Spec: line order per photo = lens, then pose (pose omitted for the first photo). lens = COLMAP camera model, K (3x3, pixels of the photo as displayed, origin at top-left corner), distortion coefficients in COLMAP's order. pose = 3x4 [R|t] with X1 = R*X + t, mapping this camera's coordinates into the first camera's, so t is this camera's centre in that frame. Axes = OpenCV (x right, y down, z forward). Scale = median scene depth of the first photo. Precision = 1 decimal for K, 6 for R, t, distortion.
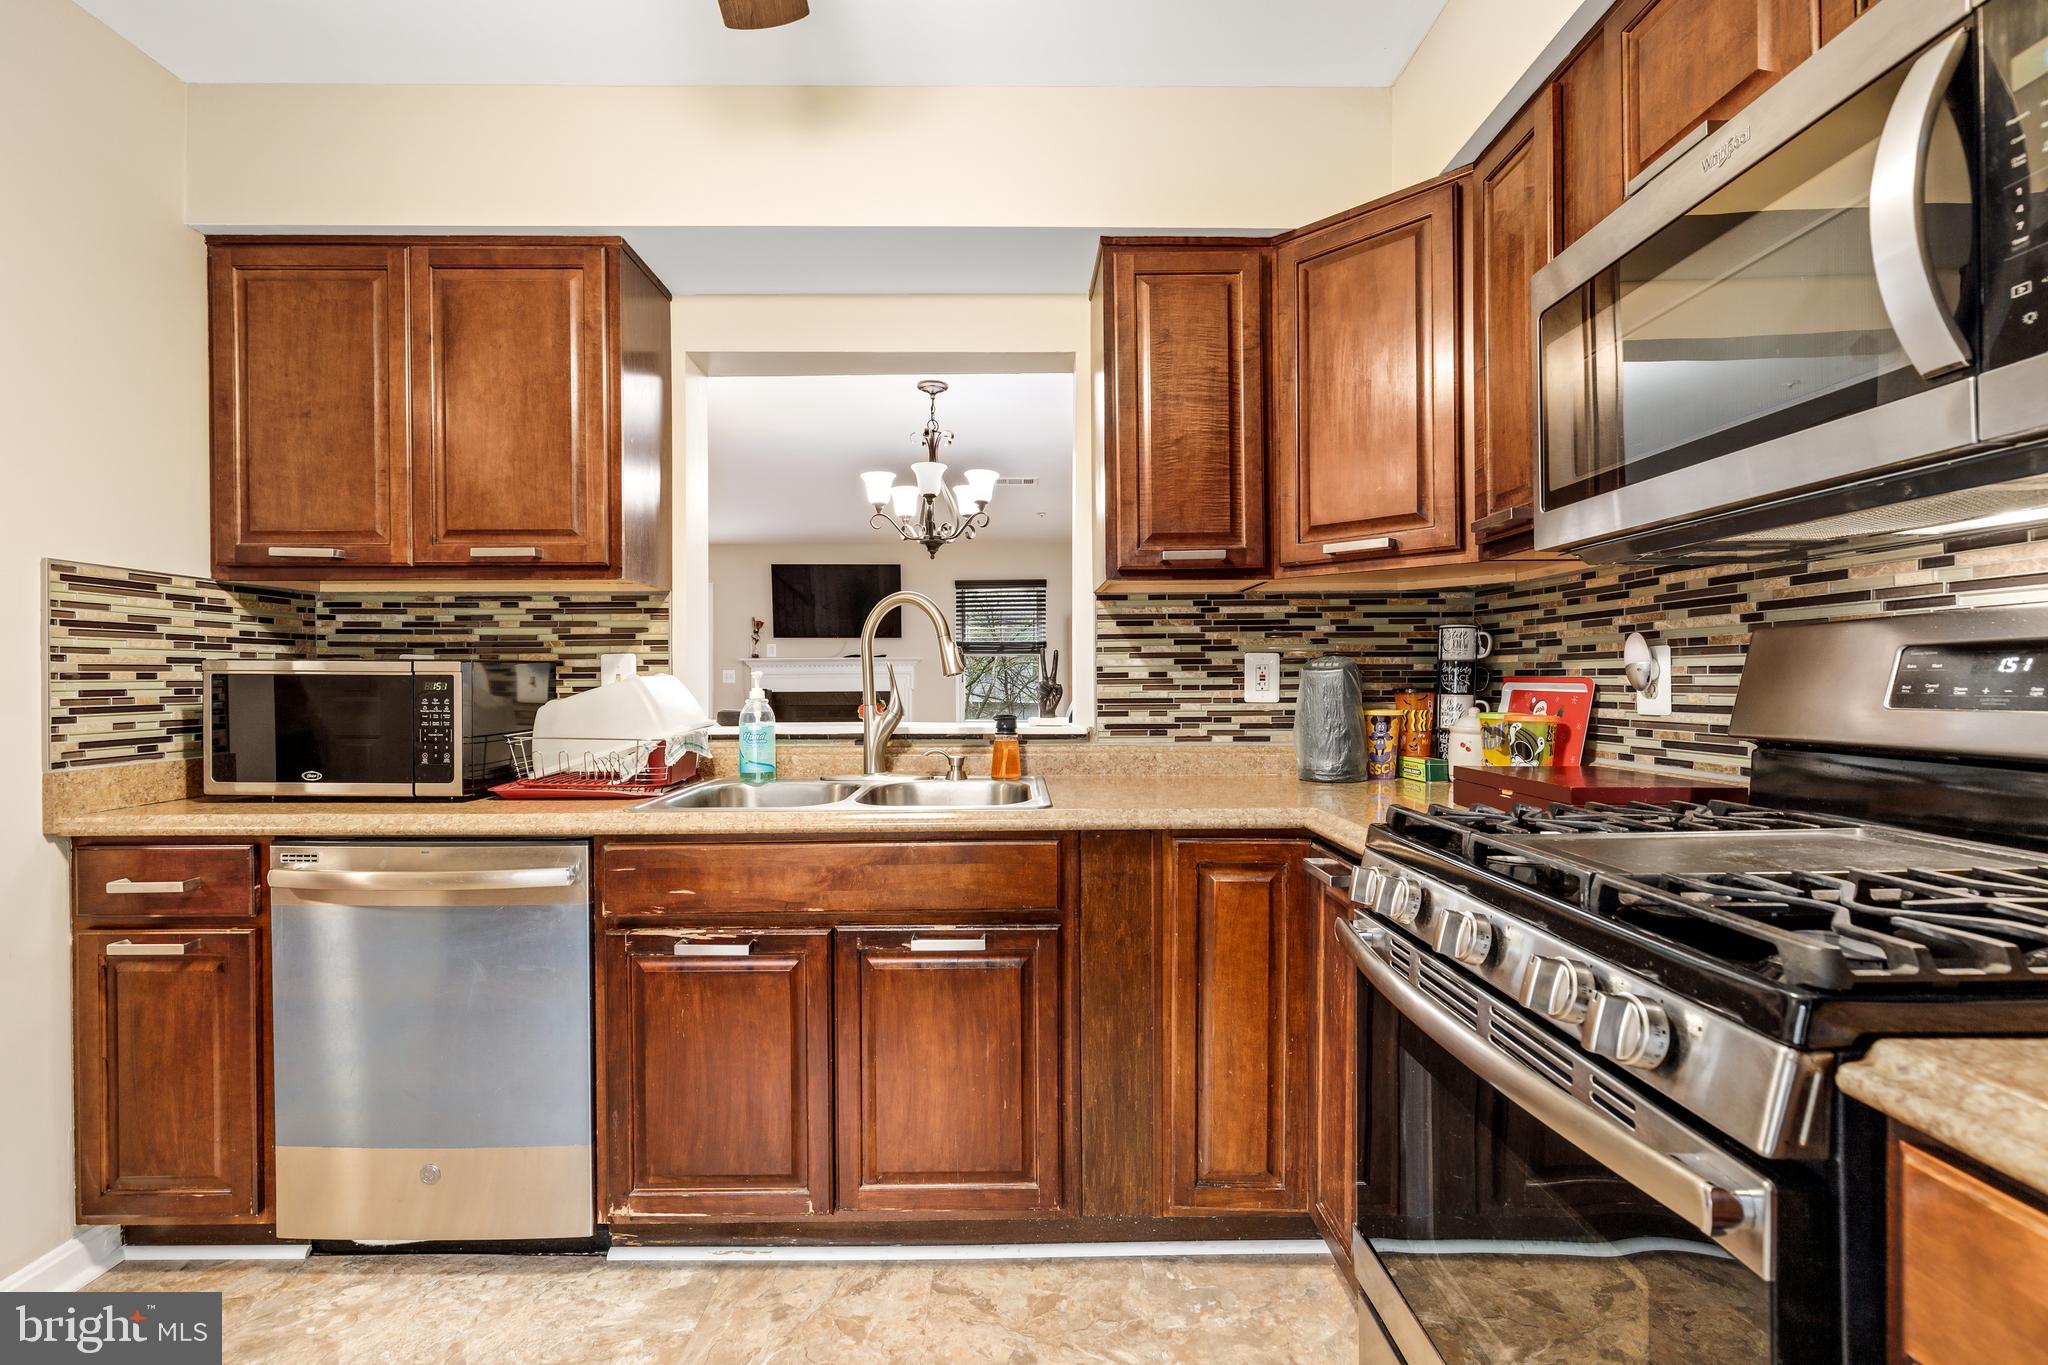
lens RADIAL K [[915.3, 0, 1021.5], [0, 915.3, 682.0], [0, 0, 1]] dist [0.008247, -0.002887]
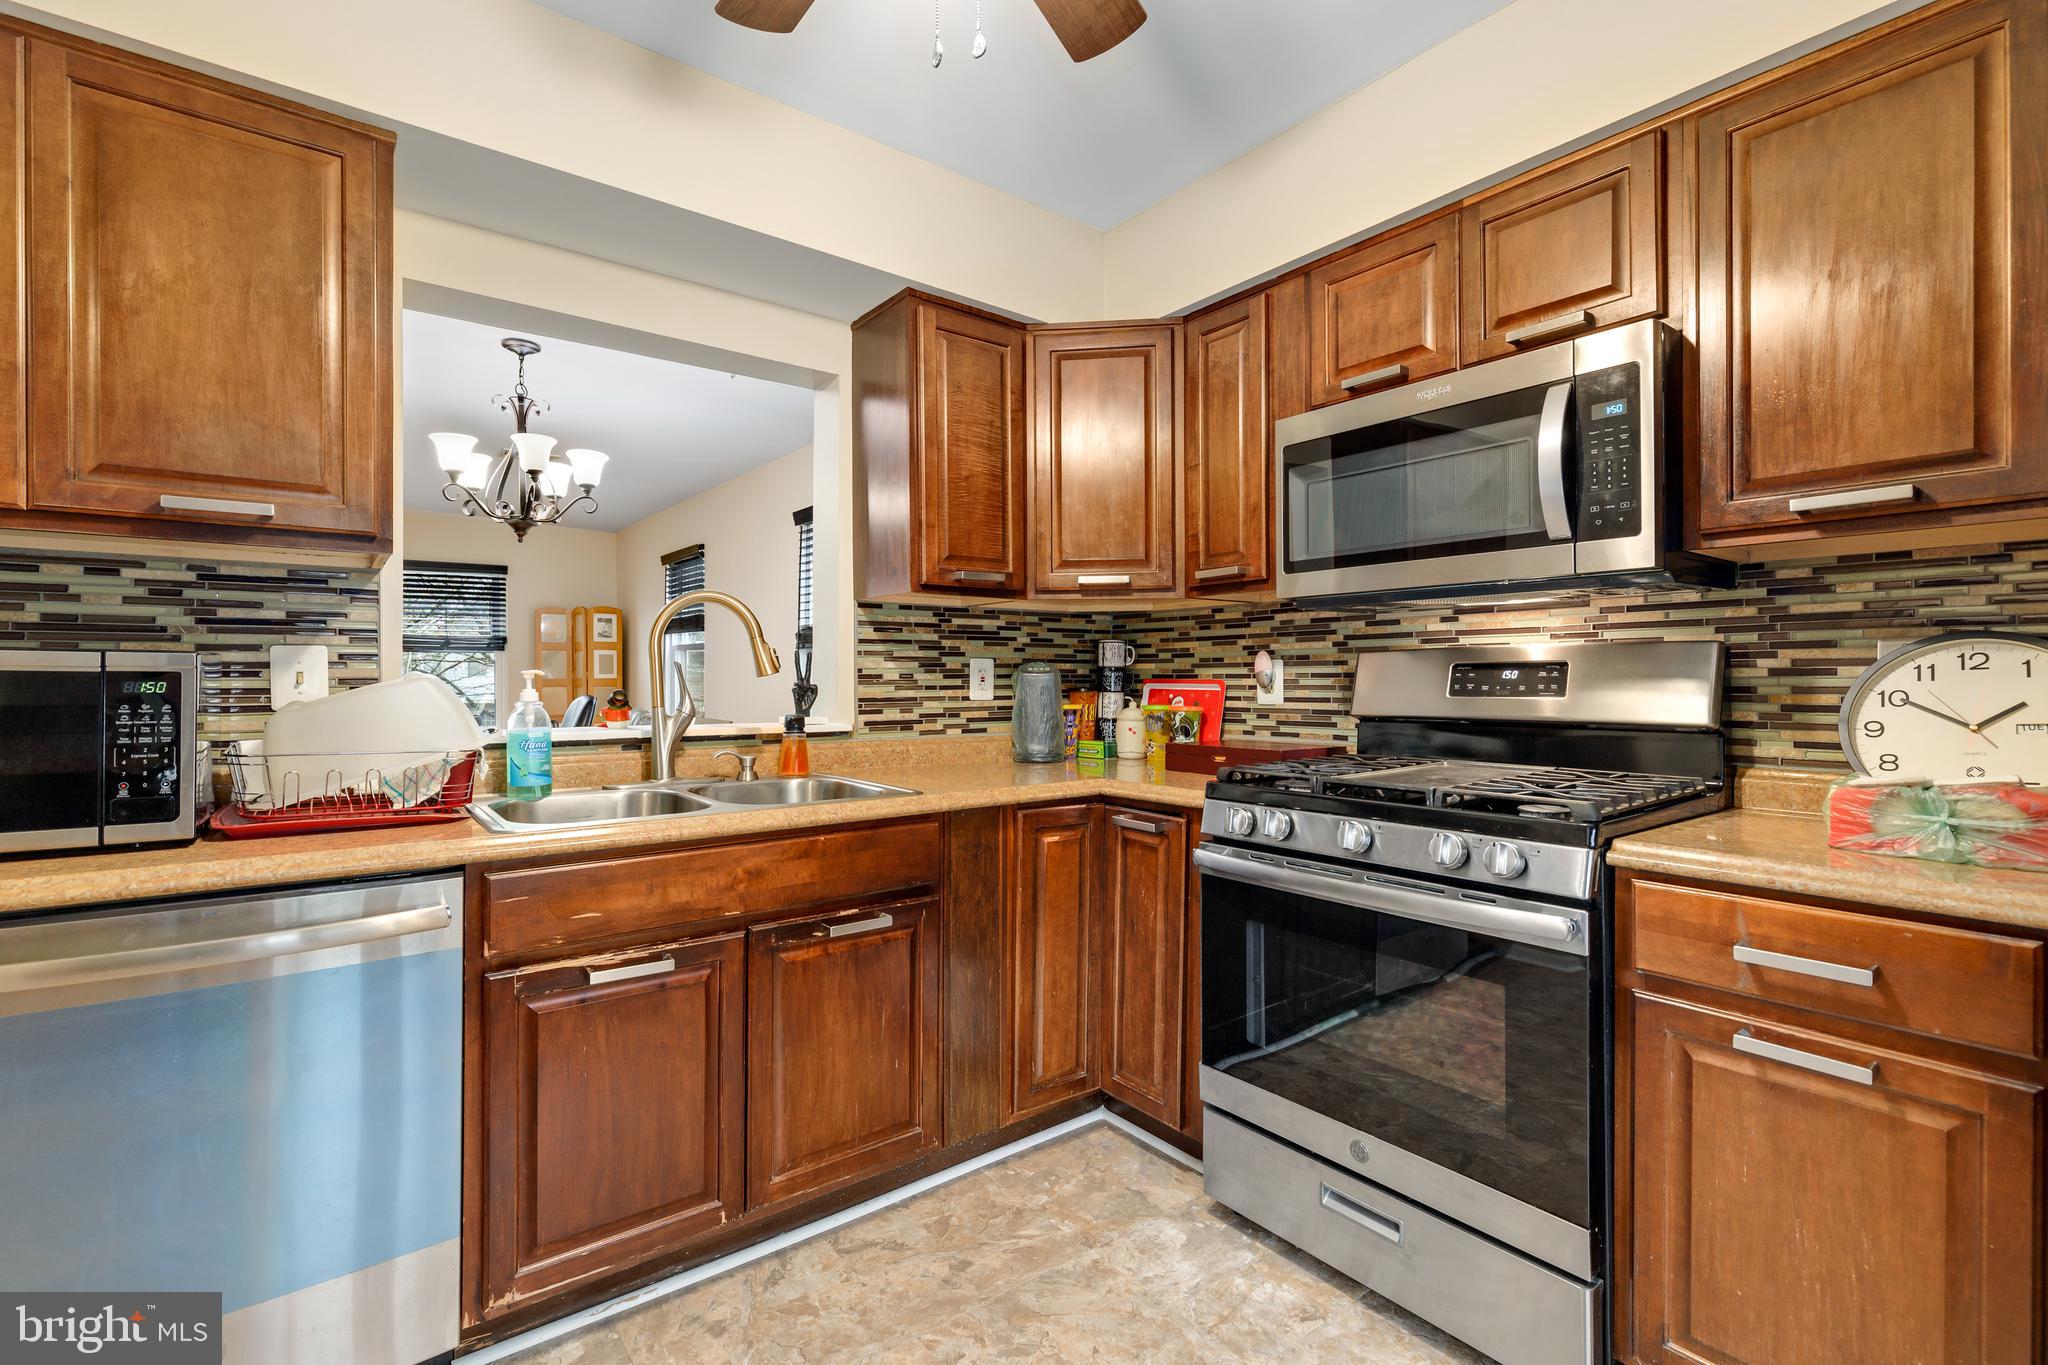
lens RADIAL K [[917.8, 0, 1017.8], [0, 917.8, 677.8], [0, 0, 1]] dist [0.007881, -0.001305]
pose [[0.798079, 0.004448, 0.602536, -0.491893], [-0.000792, 0.999980, -0.006333, 0.001130], [-0.602552, 0.004577, 0.798066, 0.019411]]
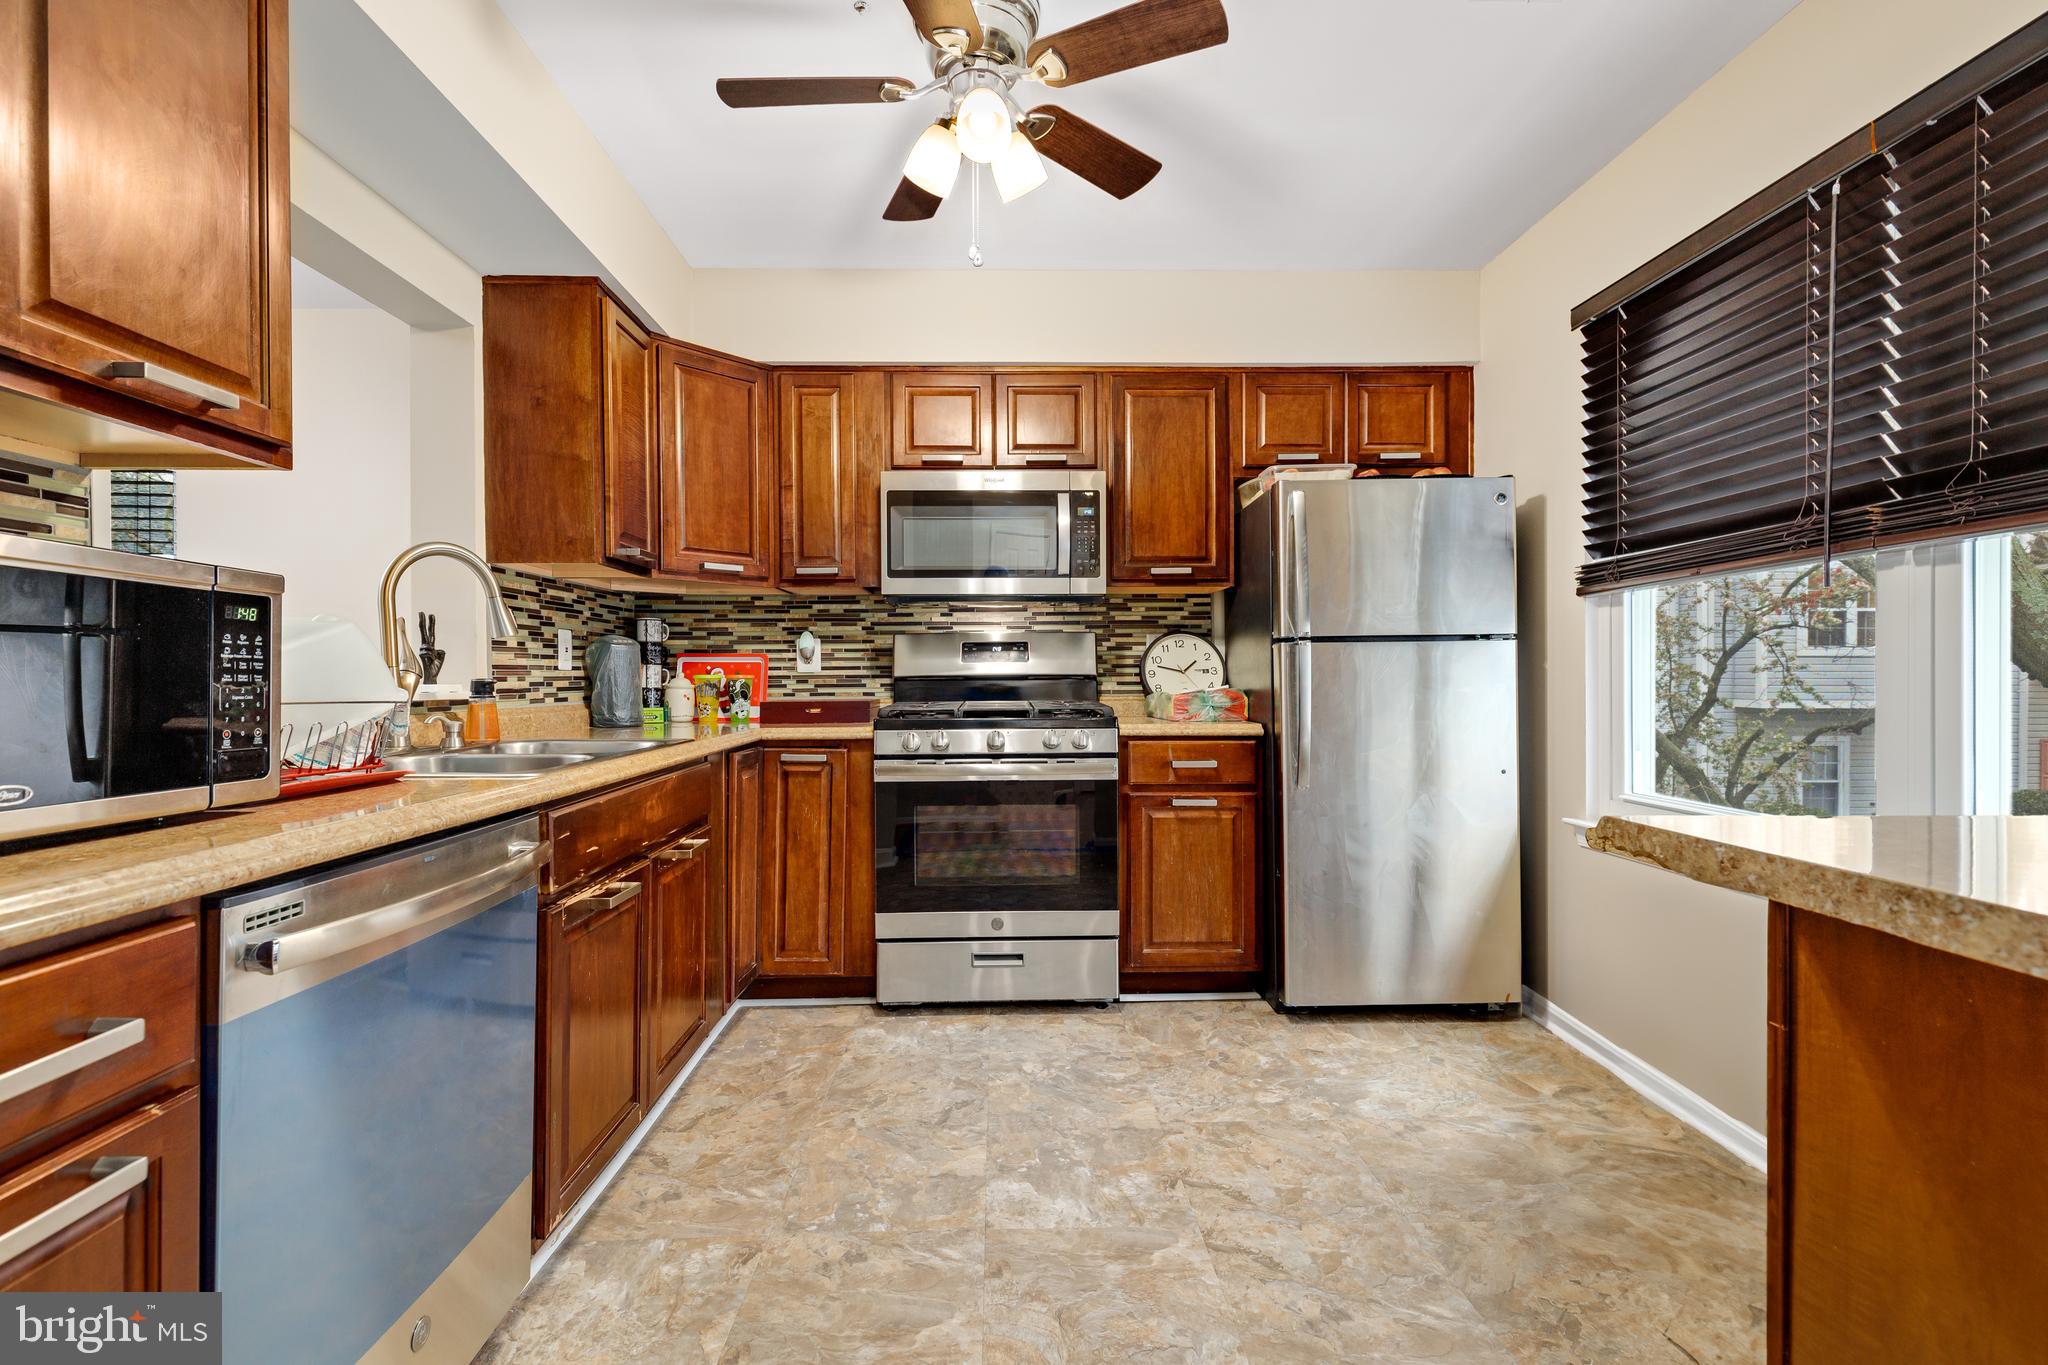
lens RADIAL K [[910.7, 0, 1013.2], [0, 910.7, 680.3], [0, 0, 1]] dist [0.012900, -0.003748]
pose [[-0.012750, -0.001104, 0.999918, -1.137151], [0.008127, 0.999966, 0.001208, 0.046496], [-0.999886, 0.008142, -0.012741, 0.483275]]
